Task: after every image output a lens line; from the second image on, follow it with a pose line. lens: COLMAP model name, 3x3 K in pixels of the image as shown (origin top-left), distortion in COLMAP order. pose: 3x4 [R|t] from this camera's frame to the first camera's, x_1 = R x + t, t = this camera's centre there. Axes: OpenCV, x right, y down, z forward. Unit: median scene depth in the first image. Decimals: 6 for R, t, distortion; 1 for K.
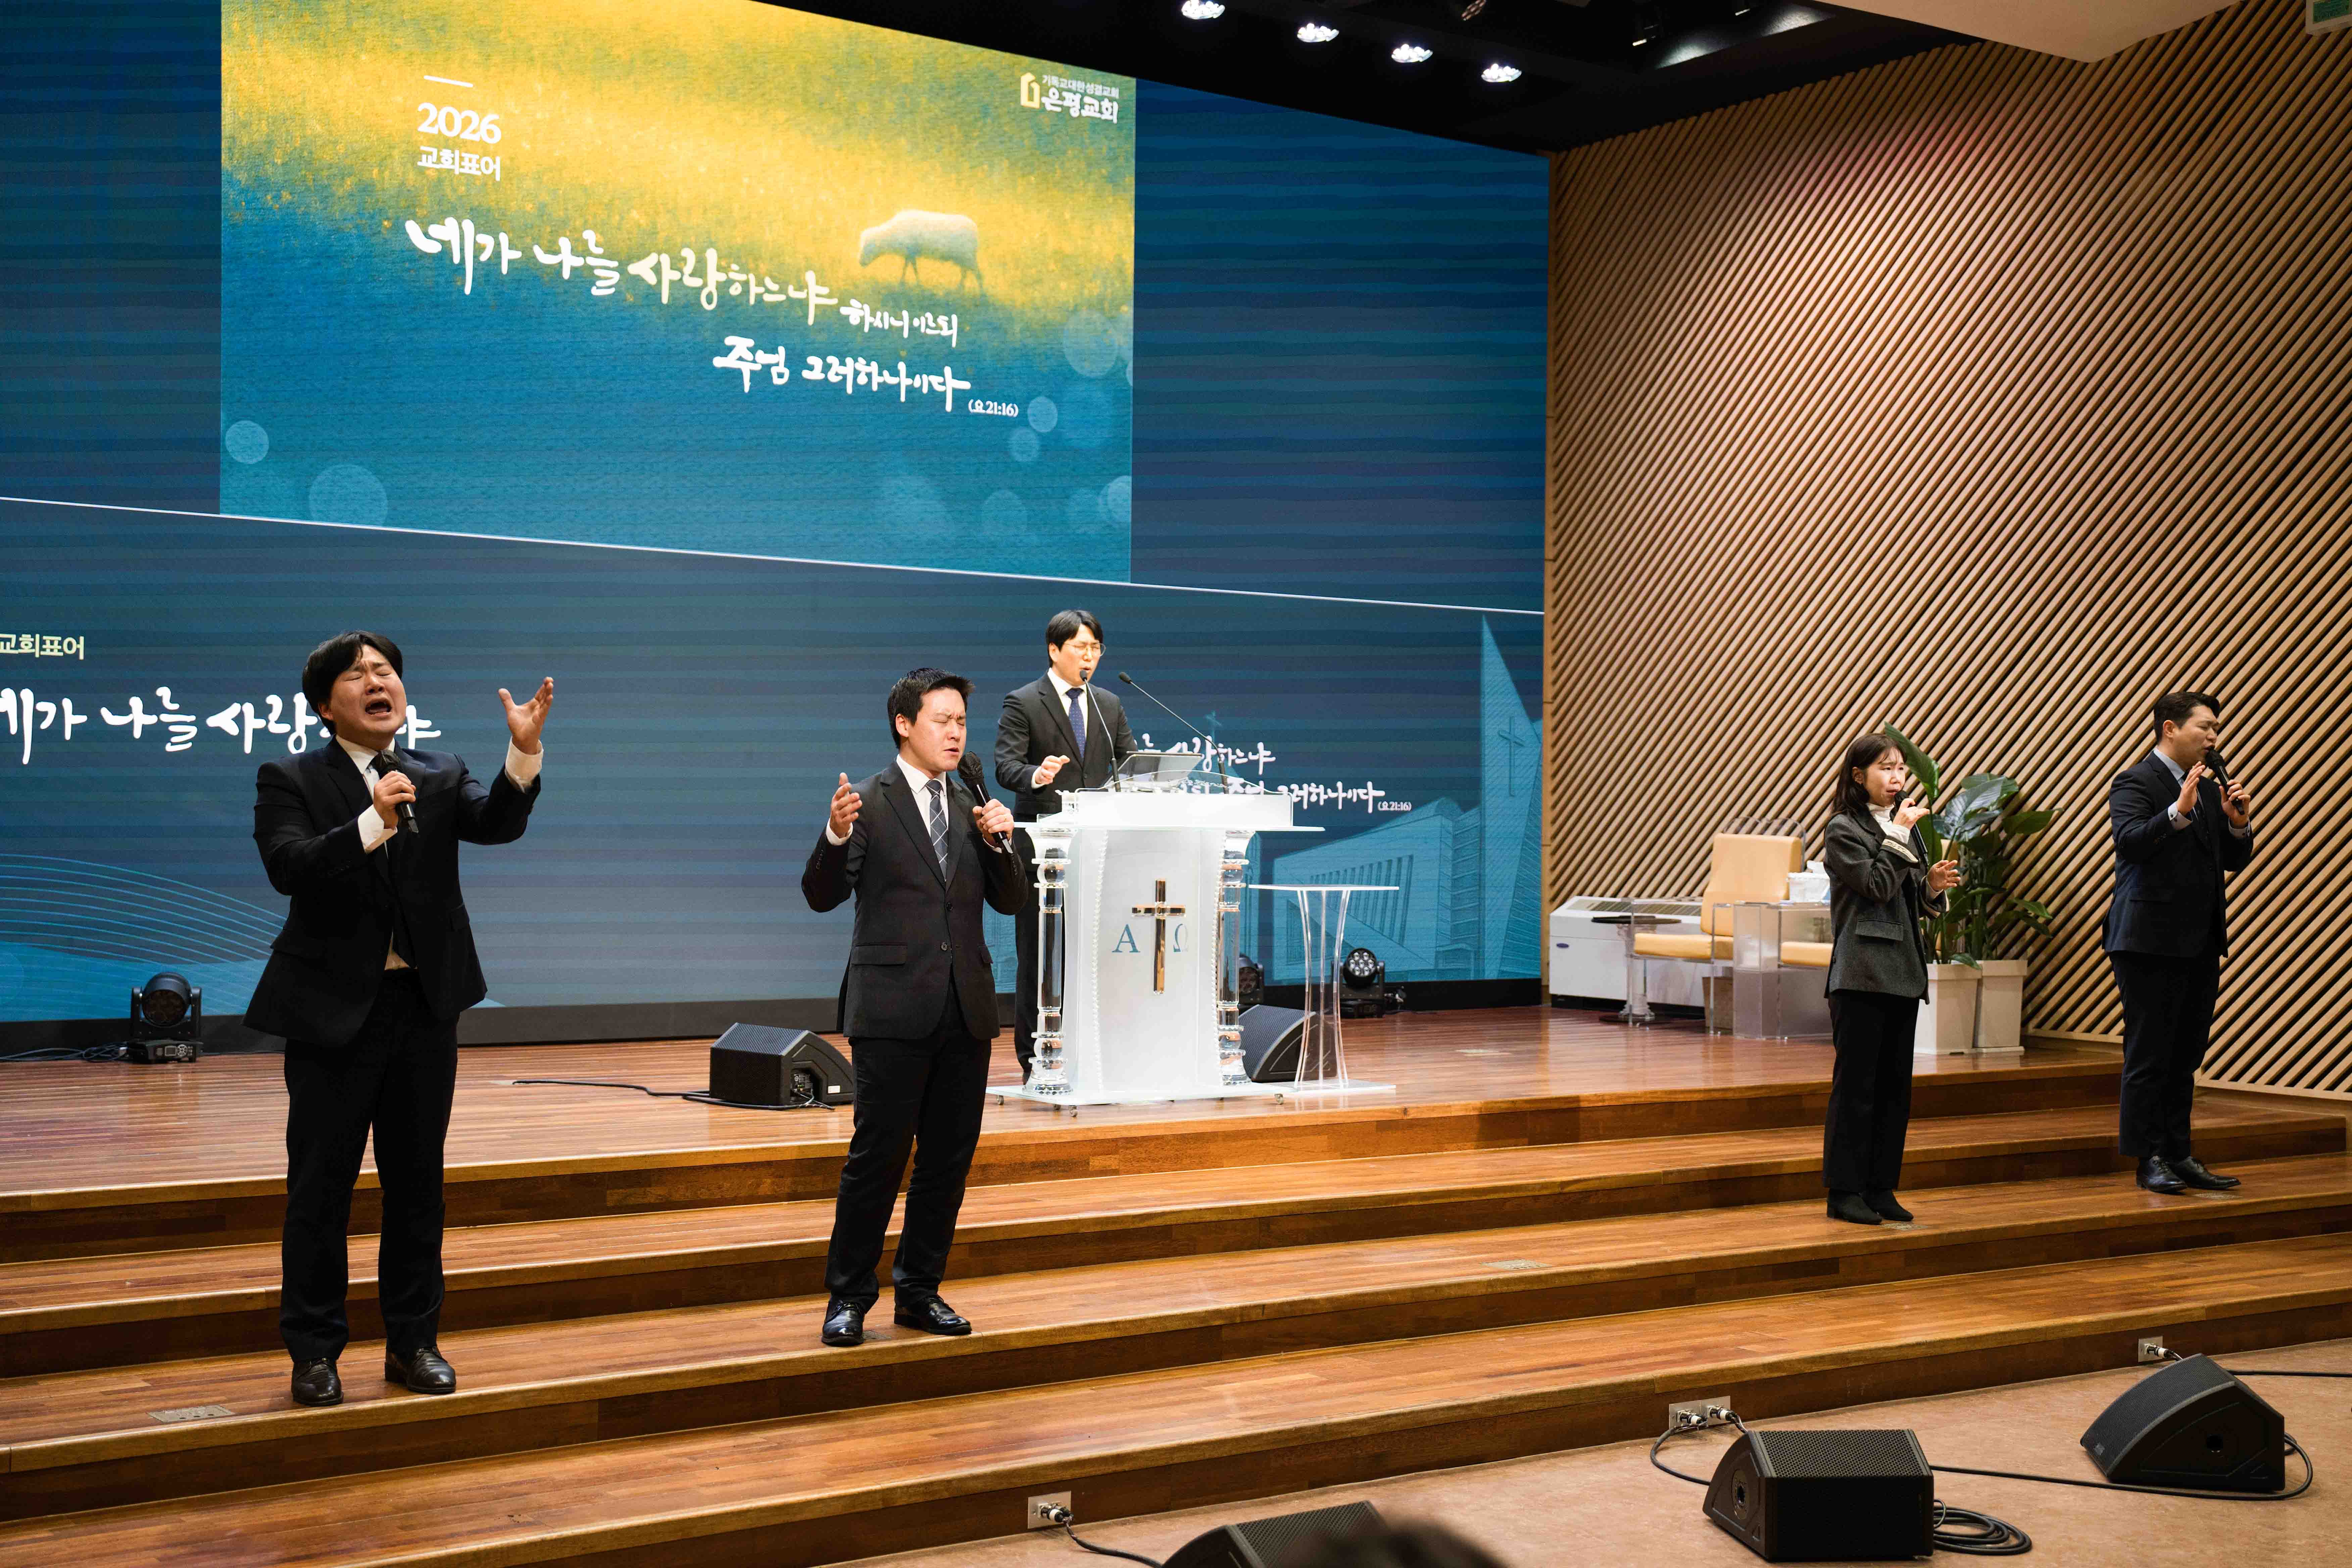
lens RADIAL K [[2946.6, 0, 1271.2], [0, 2946.6, 755.3], [0, 0, 1]] dist [0.102717, 0.000000]
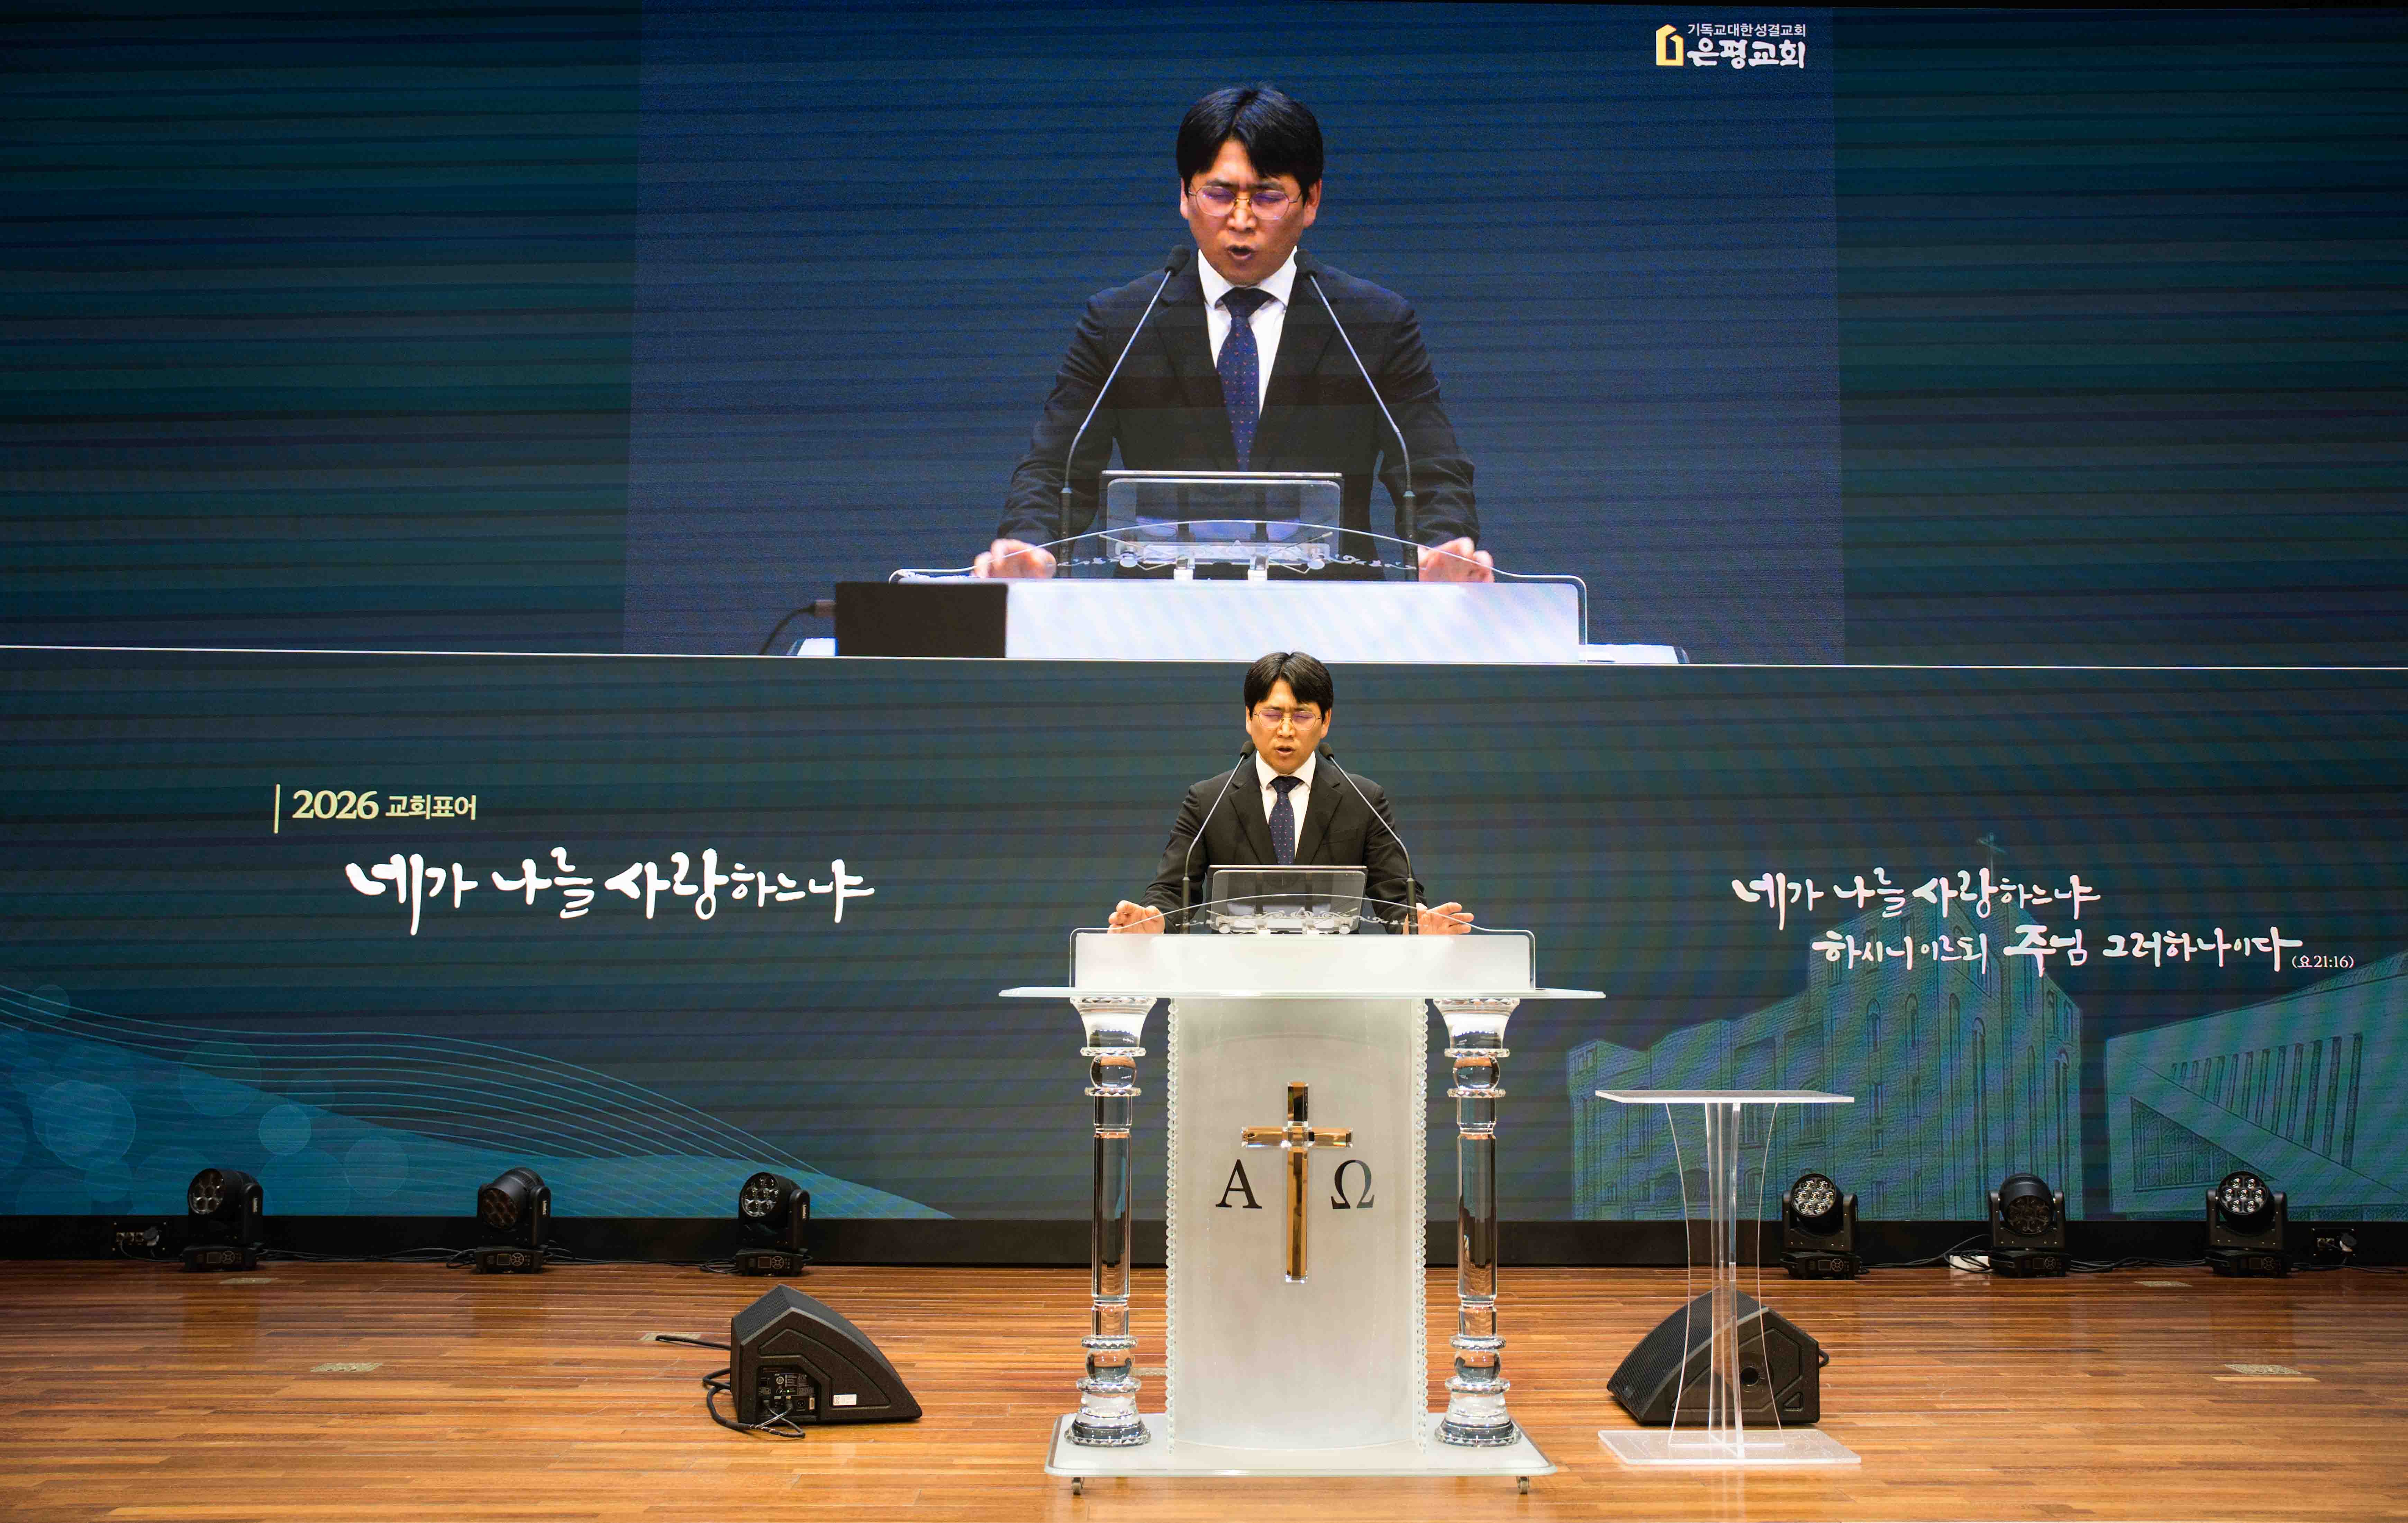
lens RADIAL K [[2332.1, 0, 1206.7], [0, 2332.1, 774.6], [0, 0, 1]] dist [-0.003918, 0.000000]
pose [[0.812957, -0.063834, -0.578815, 0.167846], [0.020990, 0.996540, -0.080421, 0.013726], [0.581946, 0.053230, 0.811484, 0.465261]]
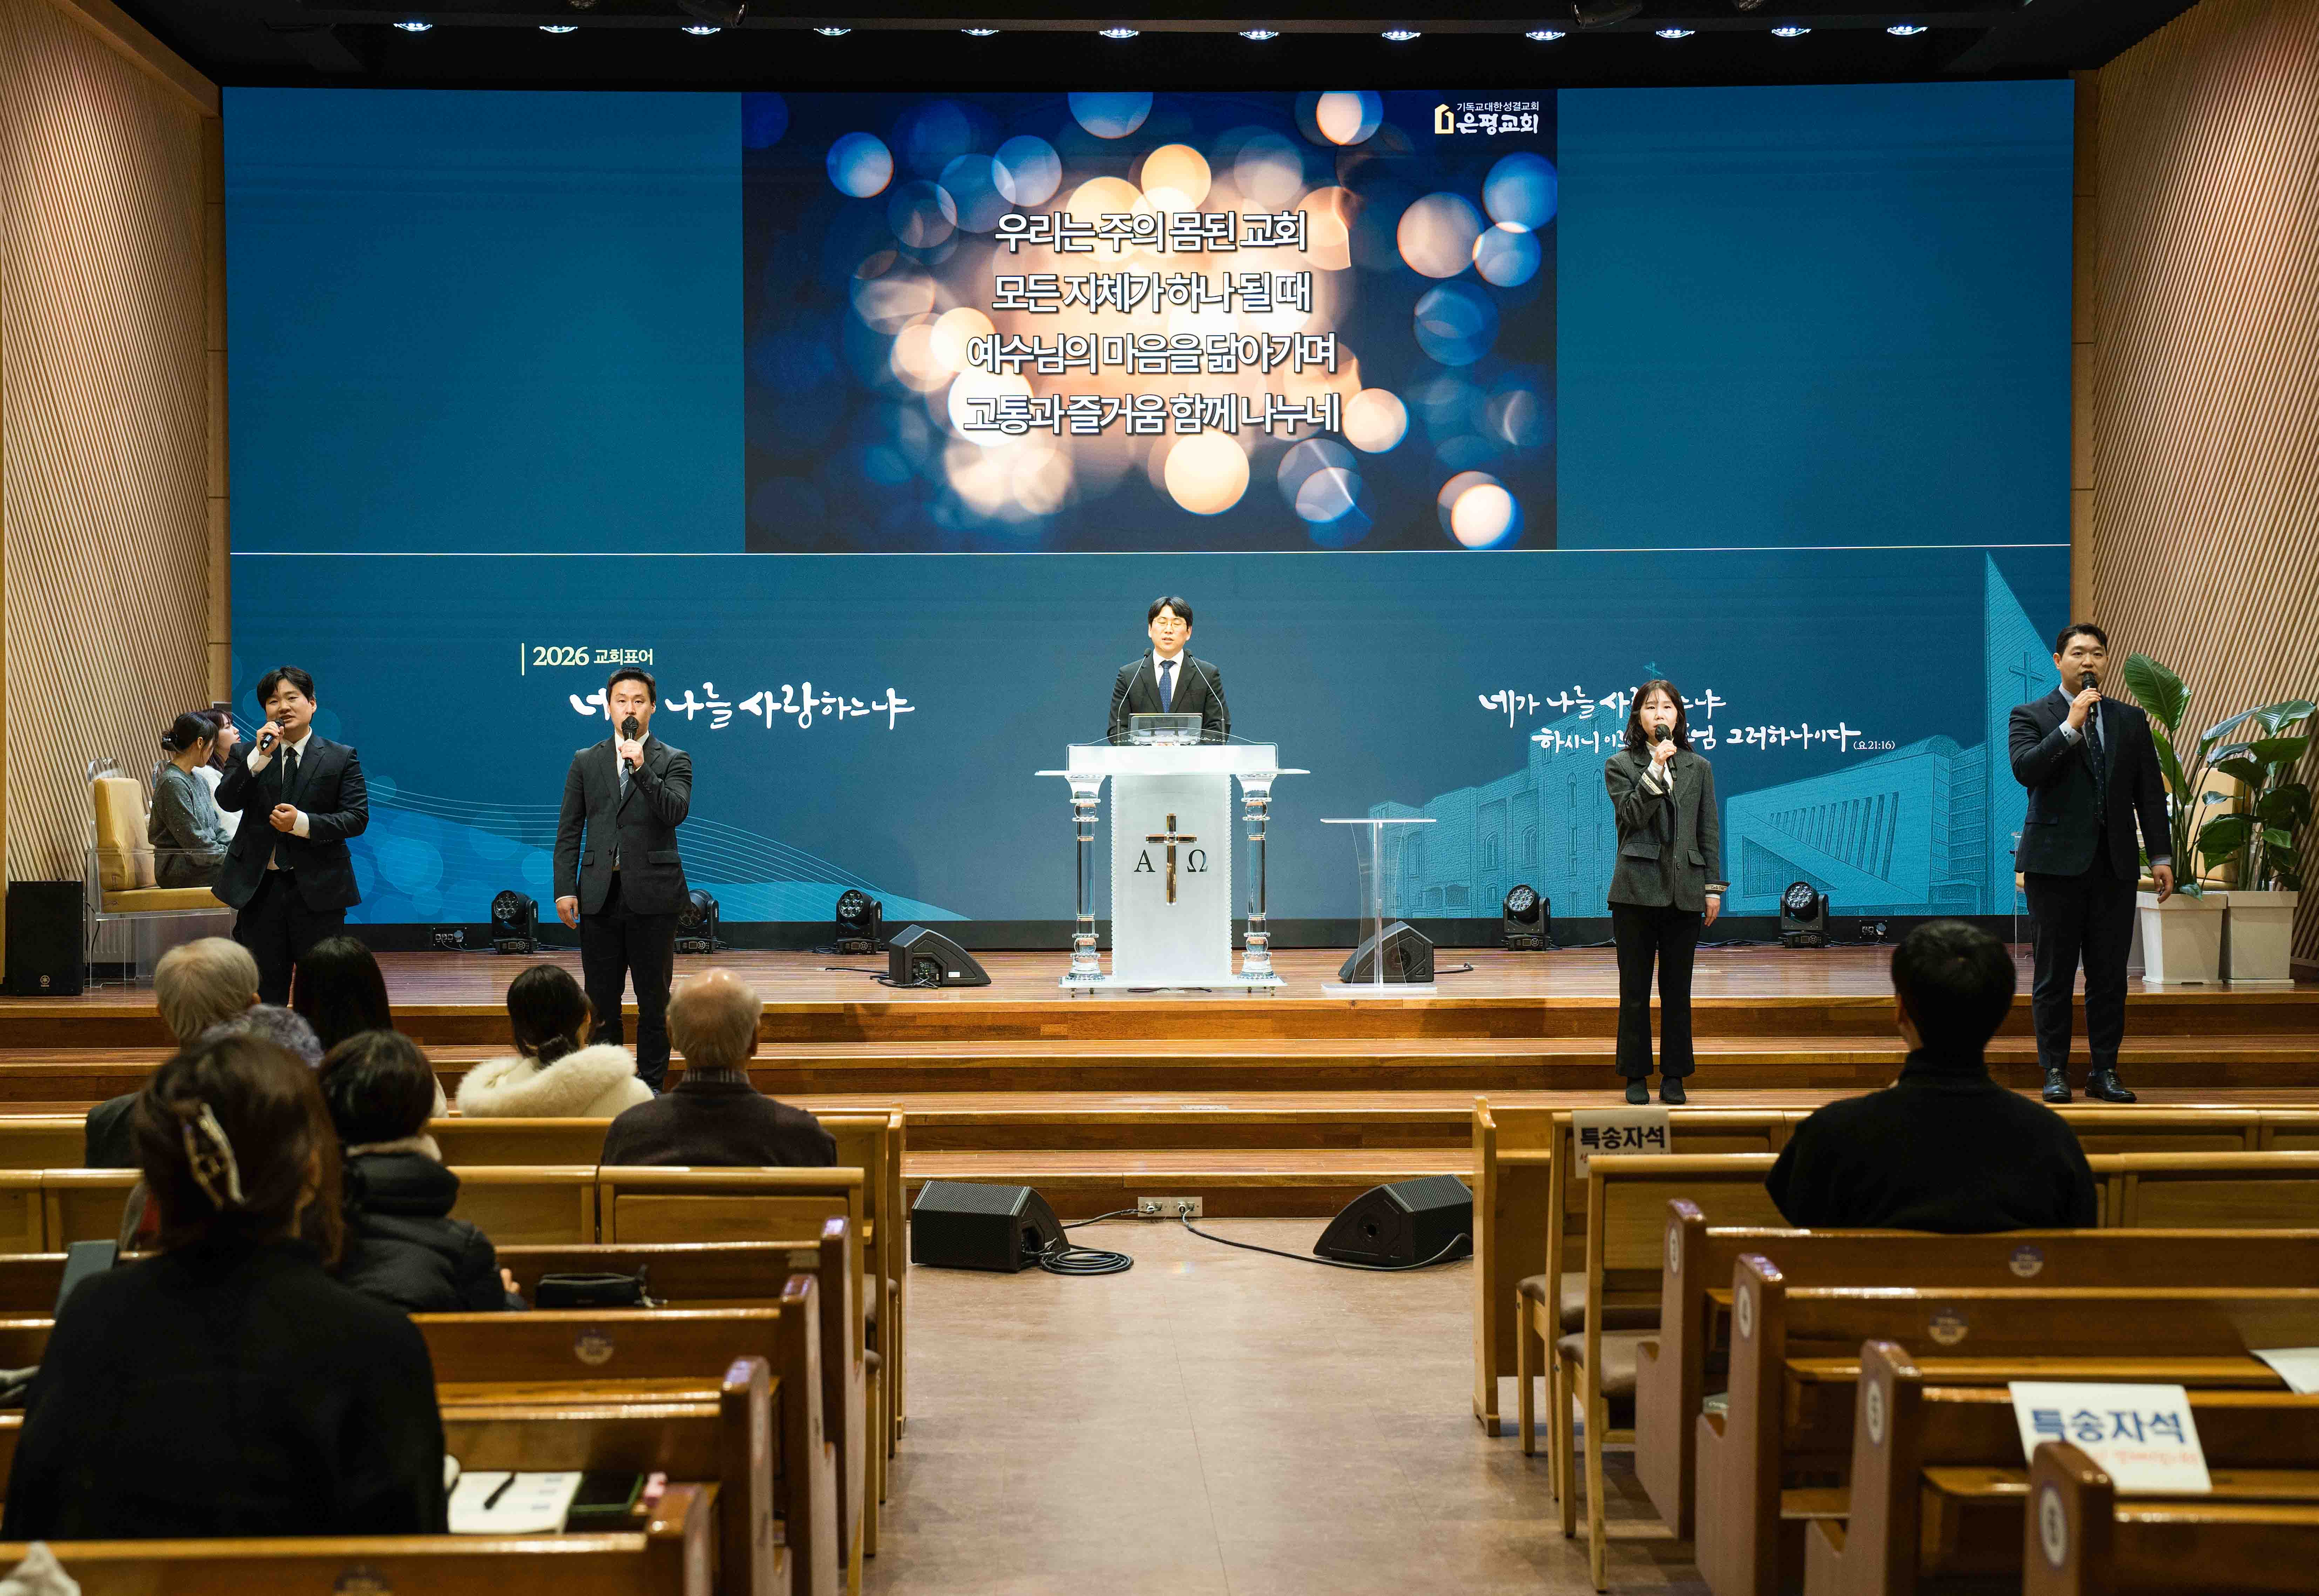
lens RADIAL K [[3573.1, 0, 1137.5], [0, 3573.1, 746.5], [0, 0, 1]] dist [0.049499, 0.000000]
pose [[0.810138, -0.022135, -0.585821, 0.644748], [0.031362, 0.999492, 0.005606, 0.003210], [0.585400, -0.022914, 0.810421, -0.186420]]
